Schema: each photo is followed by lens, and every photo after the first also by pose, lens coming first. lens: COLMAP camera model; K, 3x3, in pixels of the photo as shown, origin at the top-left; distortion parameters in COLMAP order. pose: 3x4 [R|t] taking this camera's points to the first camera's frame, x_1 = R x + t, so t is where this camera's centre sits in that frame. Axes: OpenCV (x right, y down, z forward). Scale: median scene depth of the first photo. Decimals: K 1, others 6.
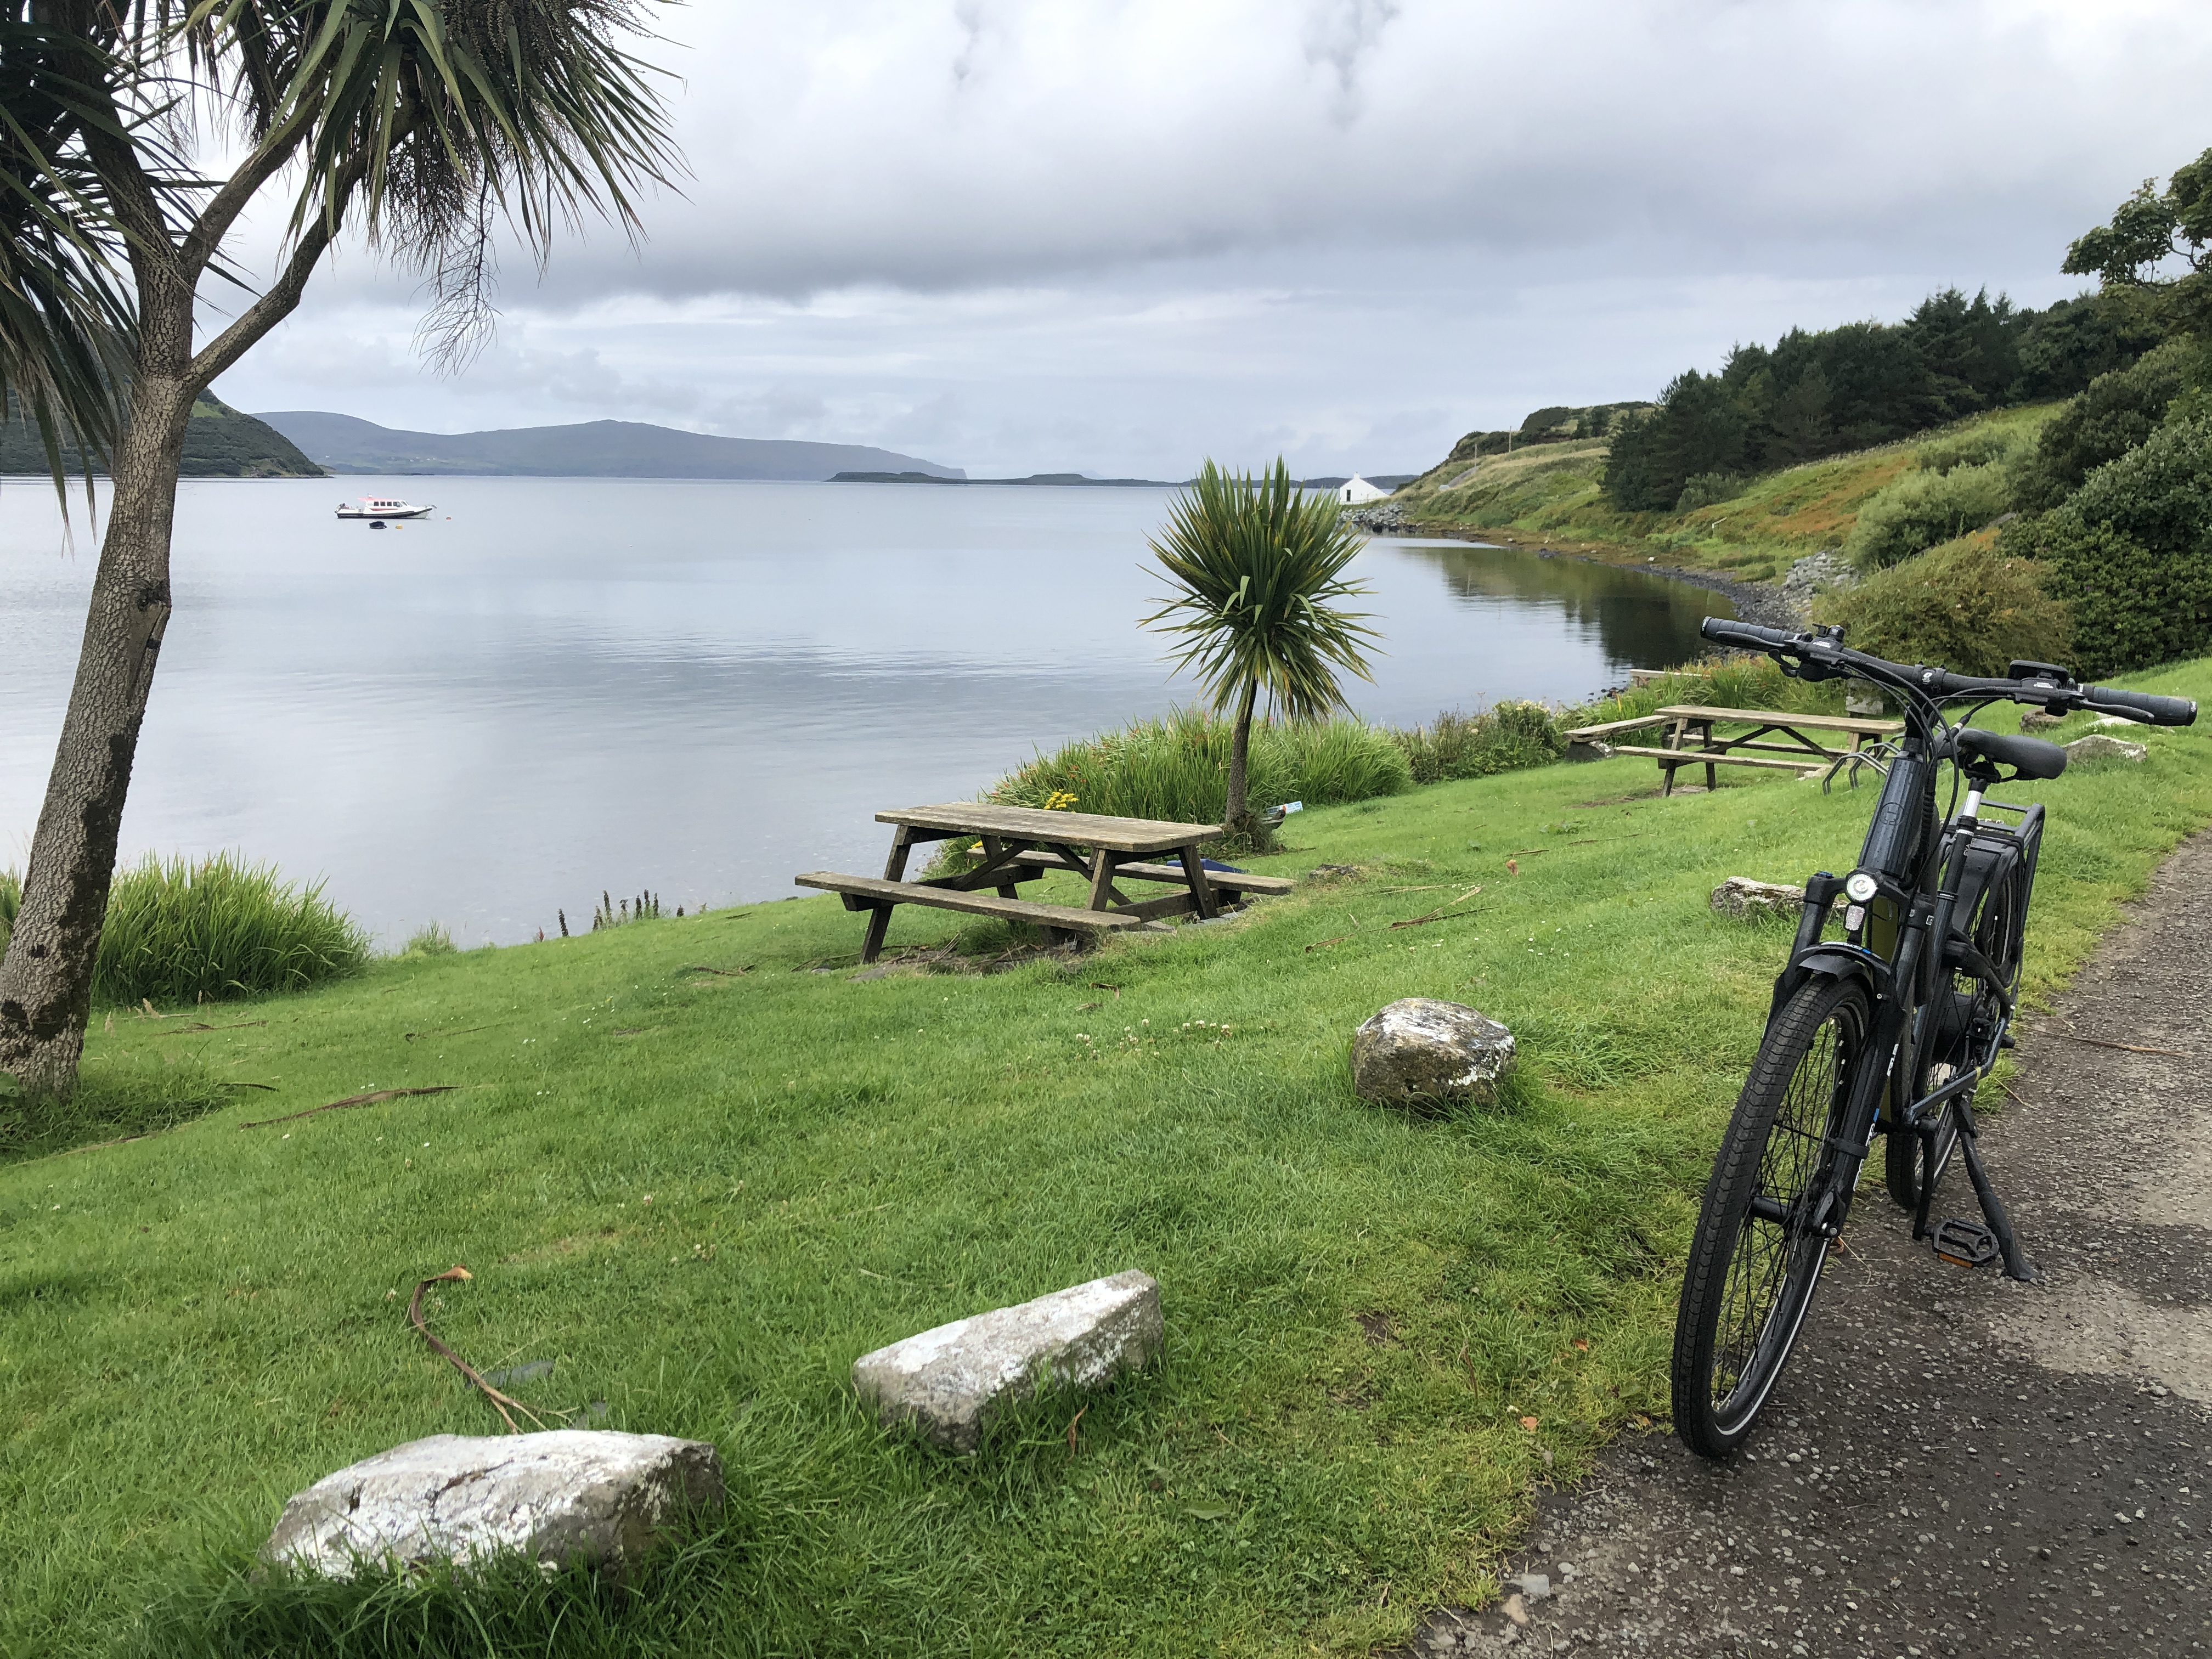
lens RADIAL K [[1782.9, 0, 1106.0], [0, 1782.9, 829.5], [0, 0, 1]] dist [0.104899, -0.124772]
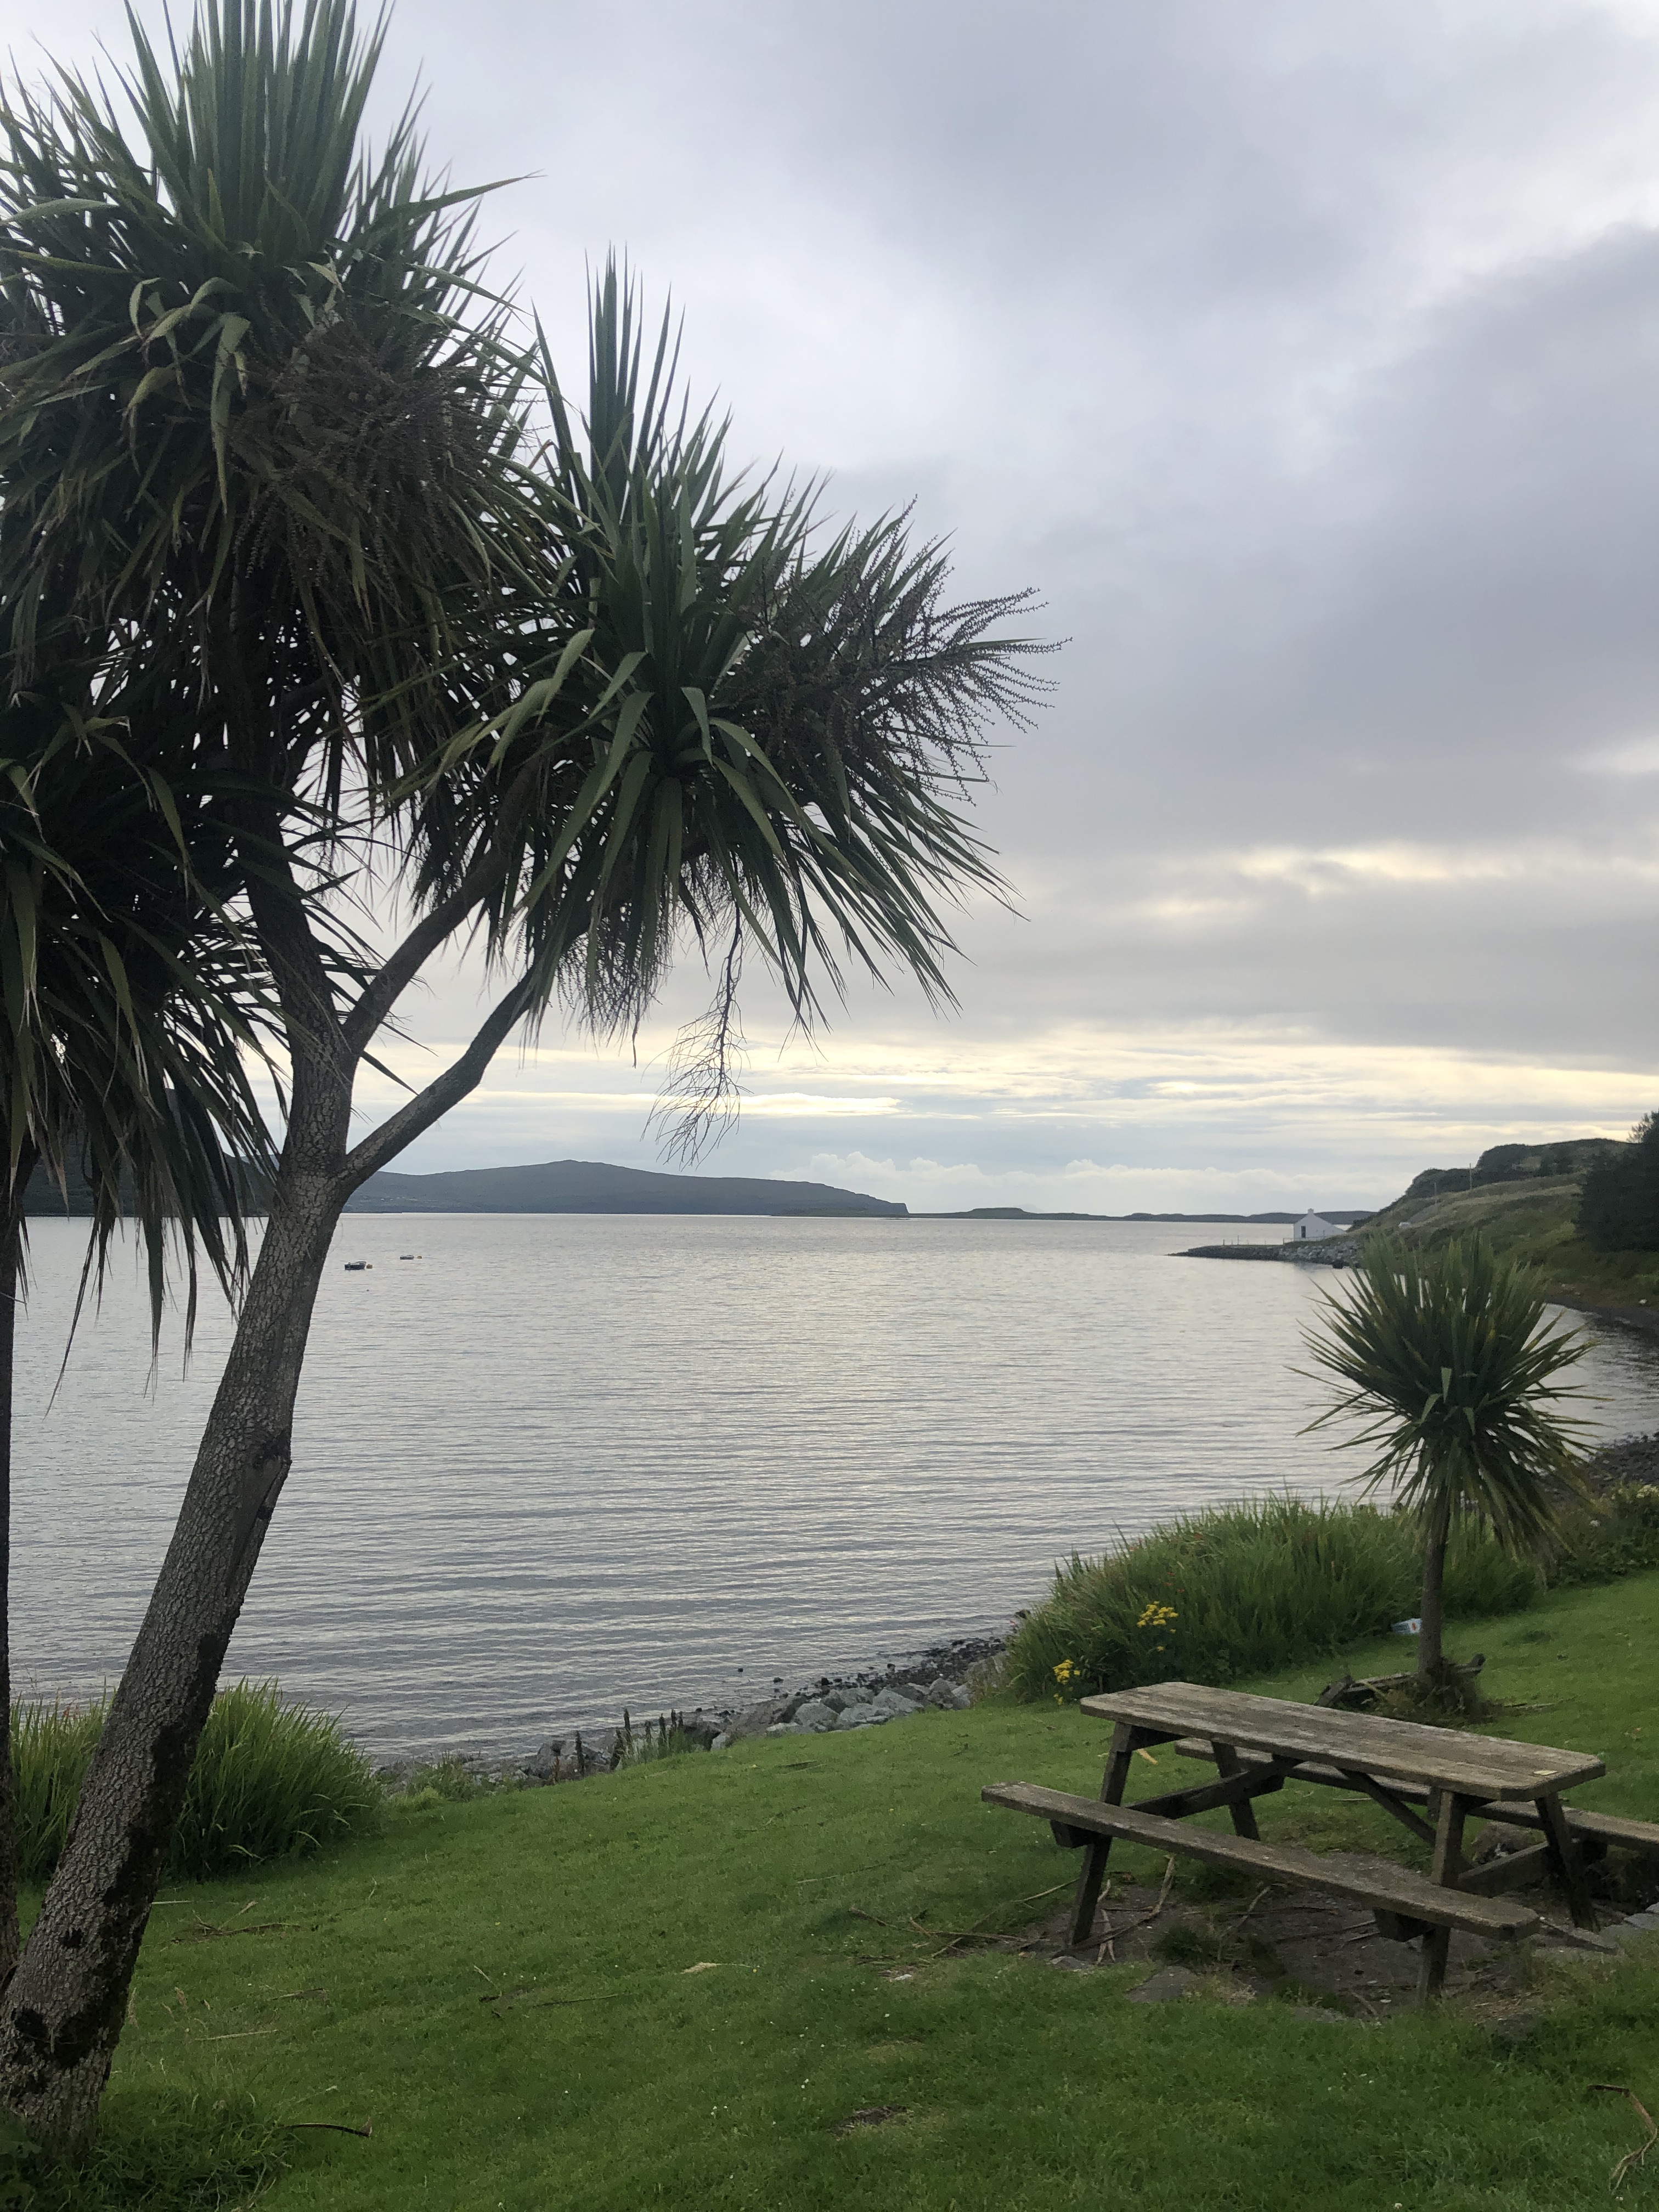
lens RADIAL K [[1782.9, 0, 829.5], [0, 1782.9, 1106.0], [0, 0, 1]] dist [0.104899, -0.124772]
pose [[0.993465, -0.010527, -0.113654, -0.105827], [-0.018273, 0.968226, -0.249409, -0.044811], [0.112668, 0.249856, 0.961706, 0.130381]]
